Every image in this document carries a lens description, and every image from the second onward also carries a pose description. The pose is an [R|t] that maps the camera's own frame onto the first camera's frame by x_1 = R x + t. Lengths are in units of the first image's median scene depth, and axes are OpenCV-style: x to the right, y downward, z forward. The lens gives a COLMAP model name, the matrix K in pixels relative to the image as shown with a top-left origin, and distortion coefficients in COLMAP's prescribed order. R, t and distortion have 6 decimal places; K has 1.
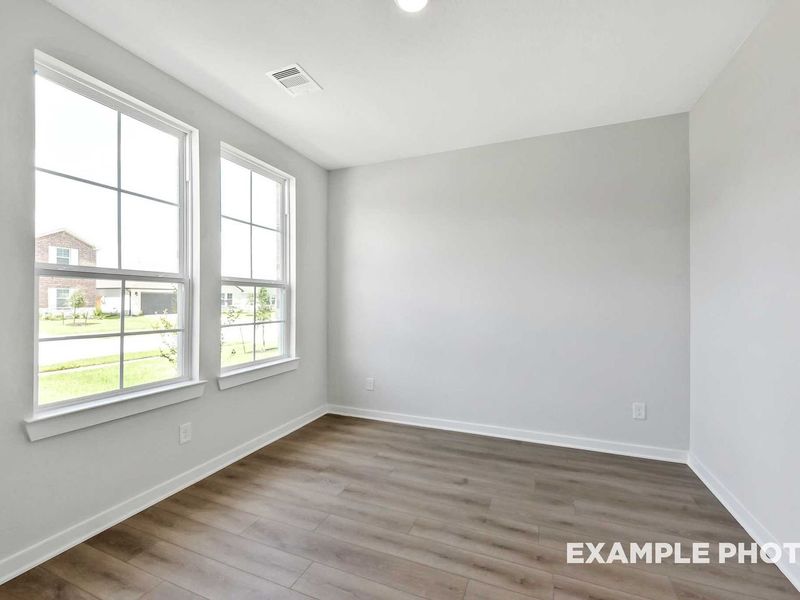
lens RADIAL K [[358.9, 0, 396.5], [0, 358.9, 302.5], [0, 0, 1]] dist [0.002869, 0.000277]
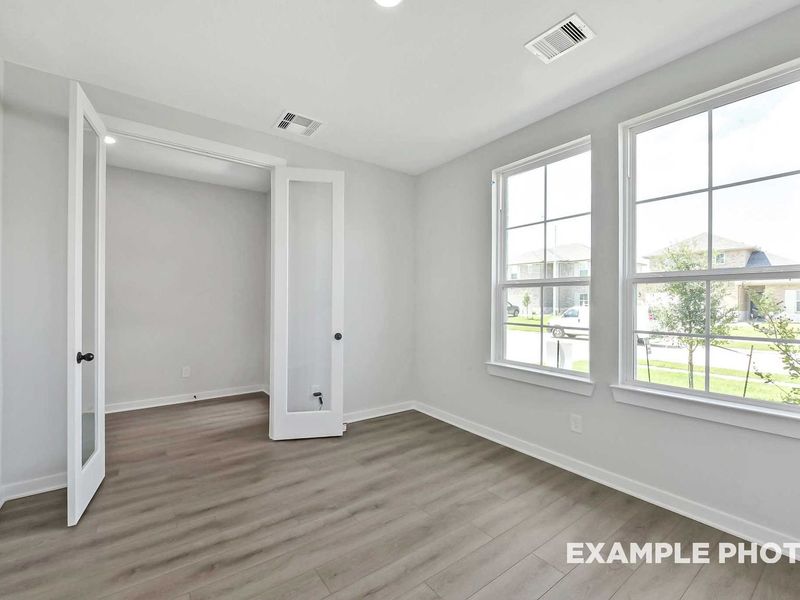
lens RADIAL K [[358.9, 0, 397.8], [0, 358.9, 299.0], [0, 0, 1]] dist [0.002869, 0.000277]
pose [[-0.517184, 0.015424, -0.855736, 0.663292], [0.009495, 0.999879, 0.012283, -0.037581], [0.855822, -0.001773, -0.517268, 1.169827]]
